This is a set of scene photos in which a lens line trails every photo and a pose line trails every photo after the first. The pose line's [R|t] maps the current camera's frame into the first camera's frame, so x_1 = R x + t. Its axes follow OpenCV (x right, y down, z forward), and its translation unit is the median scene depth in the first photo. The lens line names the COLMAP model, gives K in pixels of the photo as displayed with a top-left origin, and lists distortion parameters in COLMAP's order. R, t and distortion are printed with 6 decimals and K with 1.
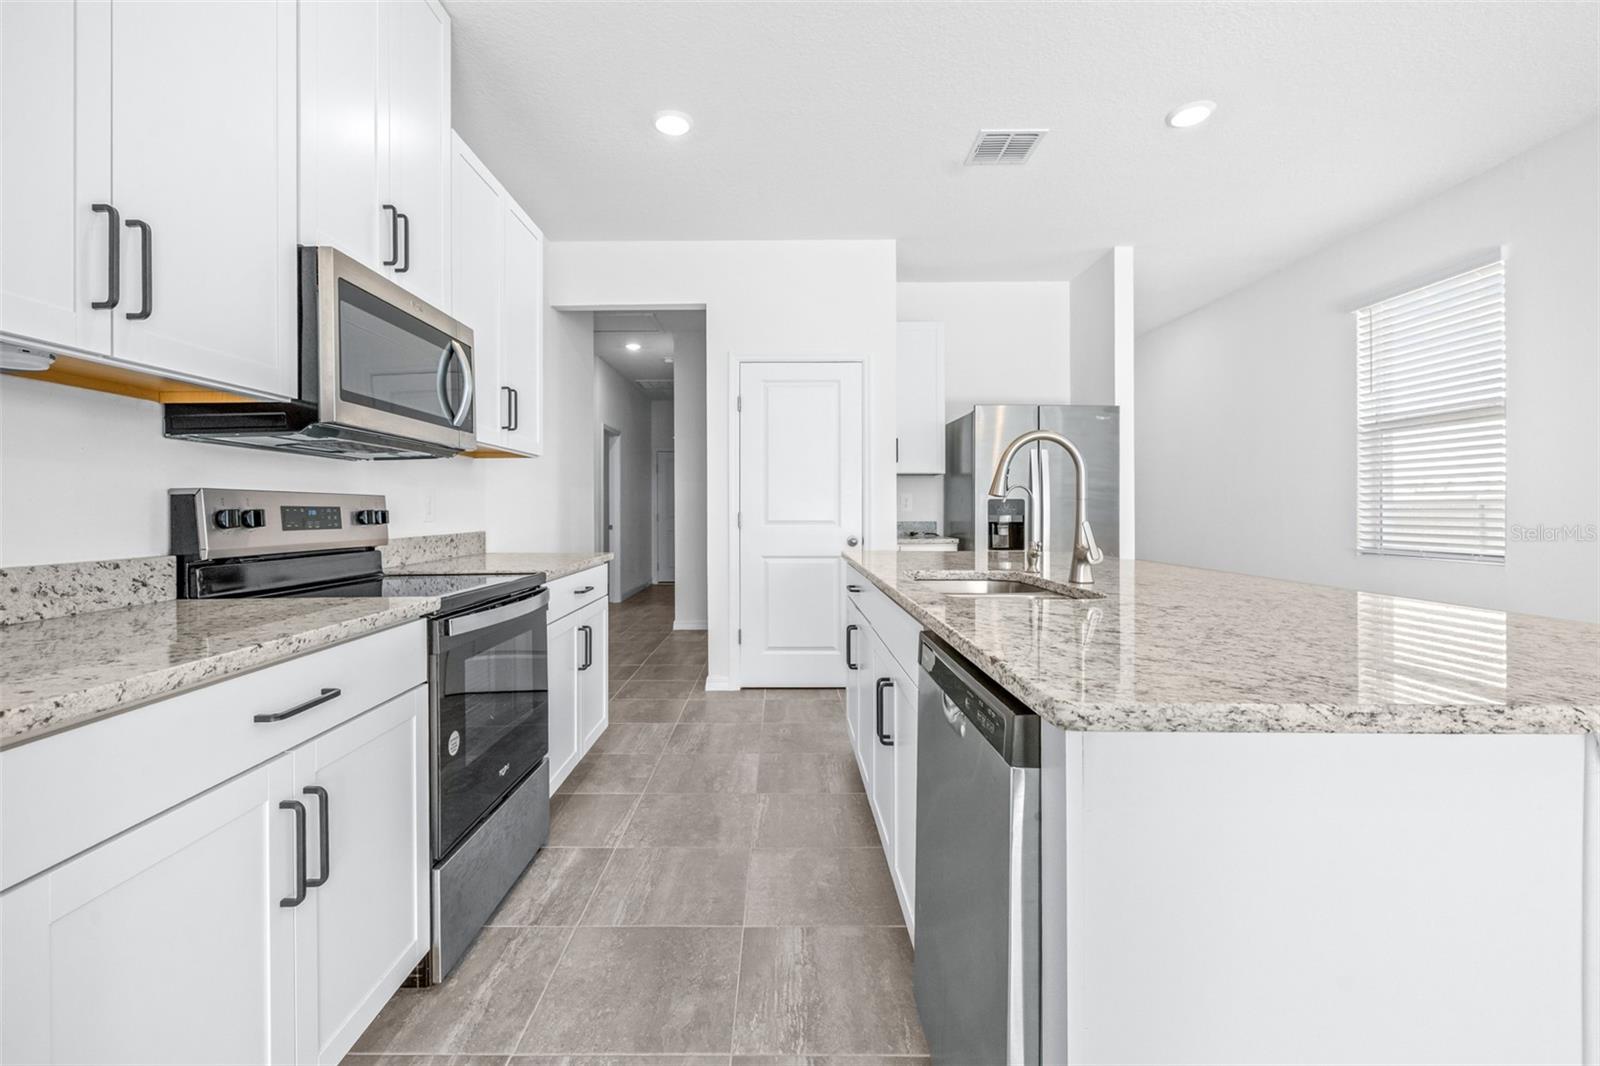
lens RADIAL K [[710.4, 0, 782.0], [0, 710.4, 507.8], [0, 0, 1]] dist [-0.000192, -0.000009]
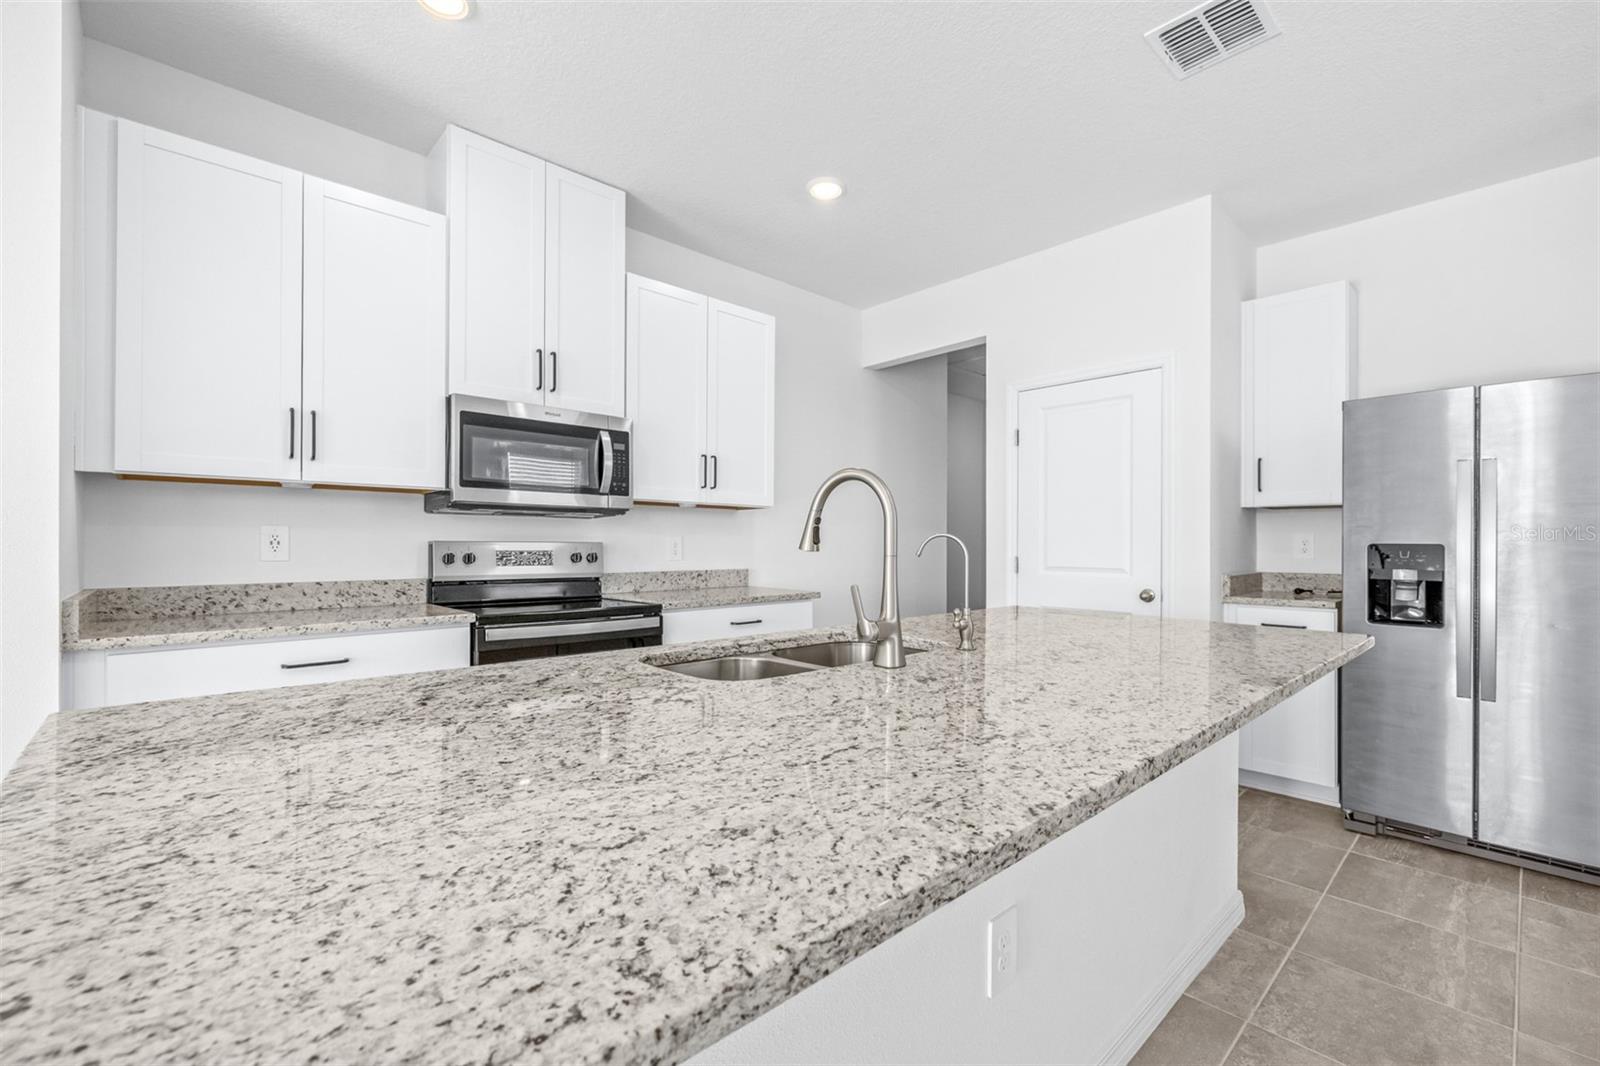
lens RADIAL K [[682.5, 0, 793.7], [0, 682.5, 540.7], [0, 0, 1]] dist [0.000024, 0.000159]
pose [[0.678402, 0.002797, -0.734686, 0.740154], [-0.004736, 0.999989, -0.000565, -0.022502], [0.734676, 0.003863, 0.678407, 0.365156]]
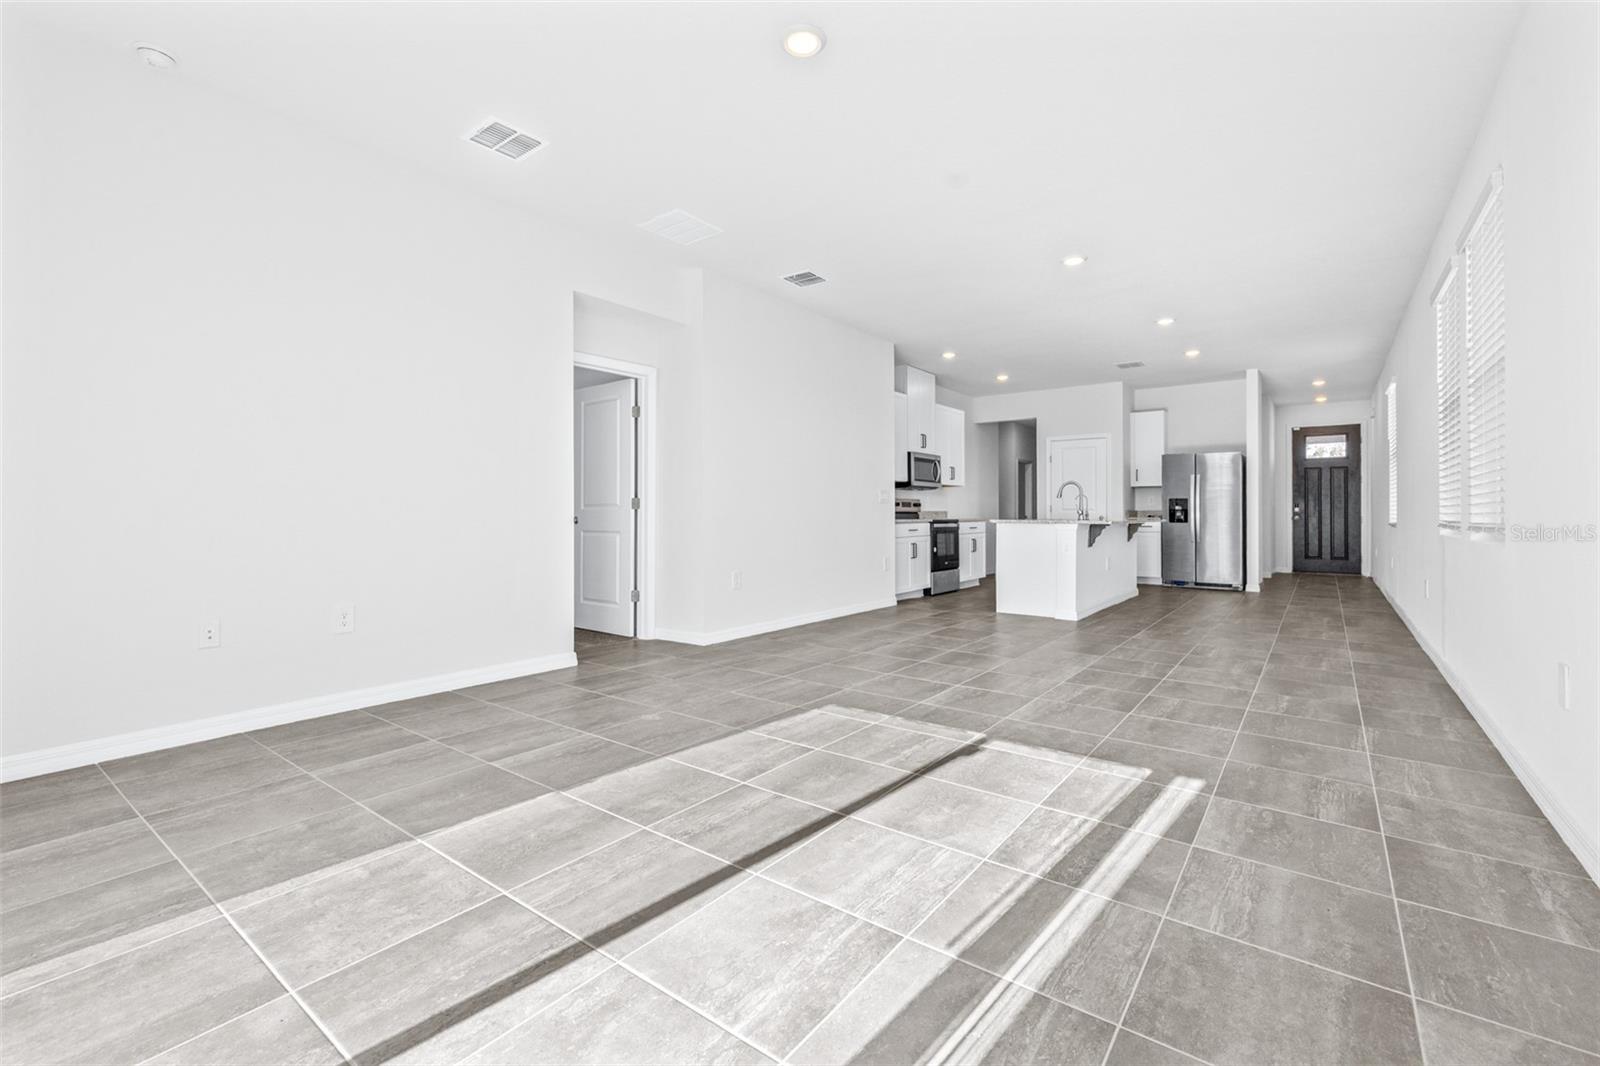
lens RADIAL K [[692.0, 0, 799.2], [0, 692.0, 509.4], [0, 0, 1]] dist [0.001314, -0.000017]
pose [[0.797442, -0.002162, -0.603391, 1.246009], [0.000277, 0.999995, -0.003218, 0.051255], [0.603395, 0.002399, 0.797439, -2.513758]]
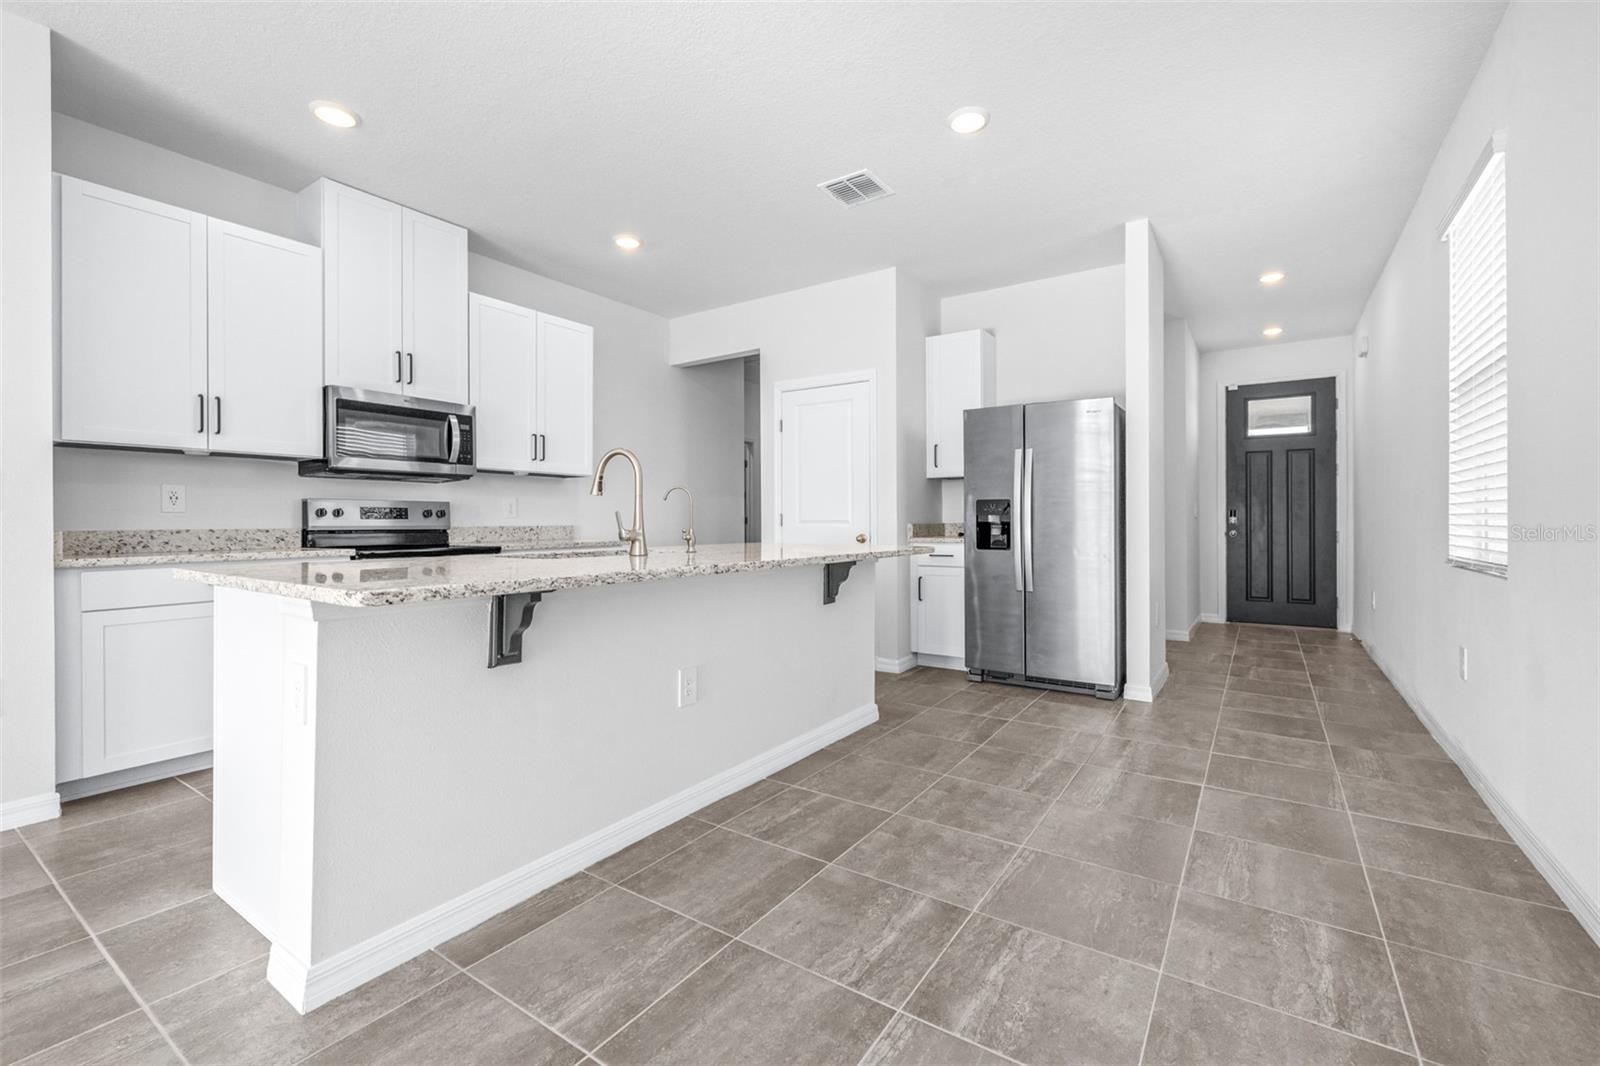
lens RADIAL K [[685.9, 0, 799.8], [0, 685.9, 518.9], [0, 0, 1]] dist [0.000699, -0.000067]
pose [[0.828953, -0.001767, -0.559316, 1.201904], [0.002276, 0.999997, 0.000214, 0.028741], [0.559314, -0.001451, 0.828955, 0.054231]]
